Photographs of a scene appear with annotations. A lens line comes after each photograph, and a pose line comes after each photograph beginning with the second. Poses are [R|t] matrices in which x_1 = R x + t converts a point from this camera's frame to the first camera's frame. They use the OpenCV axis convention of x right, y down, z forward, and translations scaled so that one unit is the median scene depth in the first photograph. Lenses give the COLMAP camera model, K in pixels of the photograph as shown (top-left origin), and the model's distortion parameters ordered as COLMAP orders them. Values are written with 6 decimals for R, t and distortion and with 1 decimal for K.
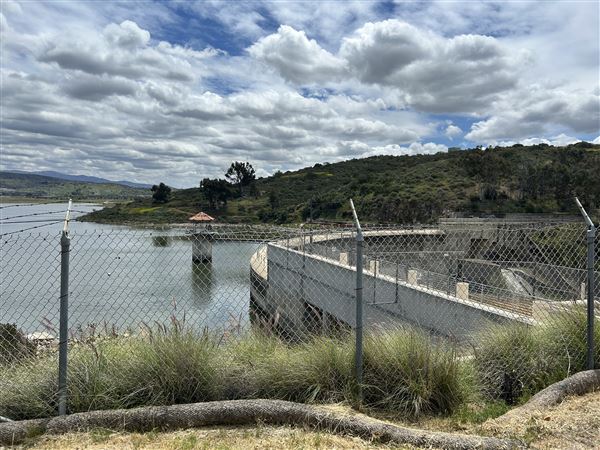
lens RADIAL K [[452.2, 0, 303.9], [0, 452.2, 225.8], [0, 0, 1]] dist [0.046523, -0.046036]
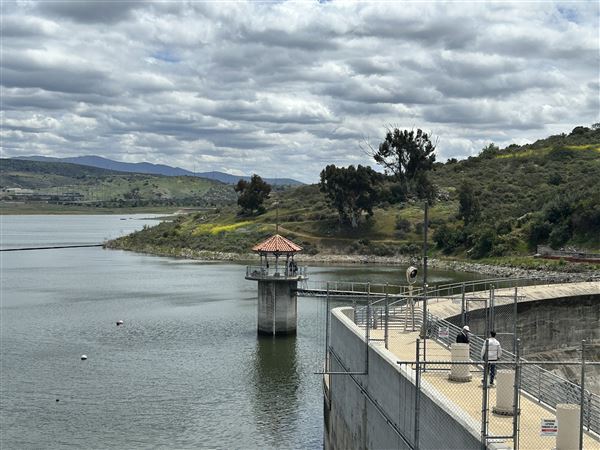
lens RADIAL K [[915.1, 0, 300.0], [0, 915.1, 212.3], [0, 0, 1]] dist [0.139076, 0.000000]
pose [[0.960137, -0.003586, -0.279506, 0.028744], [-0.010434, 0.998761, -0.048657, -0.002304], [0.279334, 0.049634, 0.958910, 0.021845]]
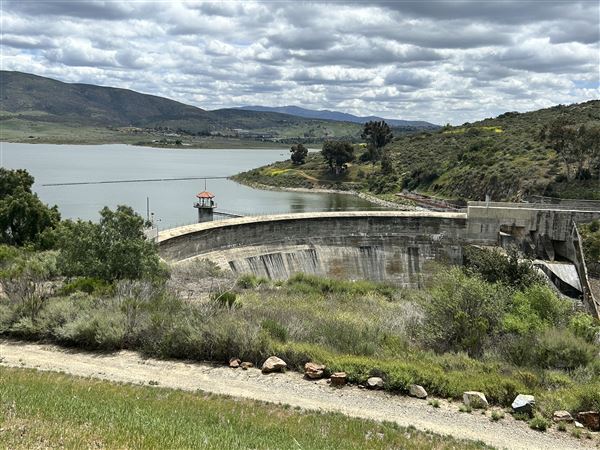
lens RADIAL K [[608.5, 0, 297.4], [0, 608.5, 206.5], [0, 0, 1]] dist [0.034135, 0.000000]
pose [[0.880879, 0.058461, -0.469718, 0.315174], [-0.035574, 0.997714, 0.057463, -0.035764], [0.472004, -0.033908, 0.880944, -0.159015]]
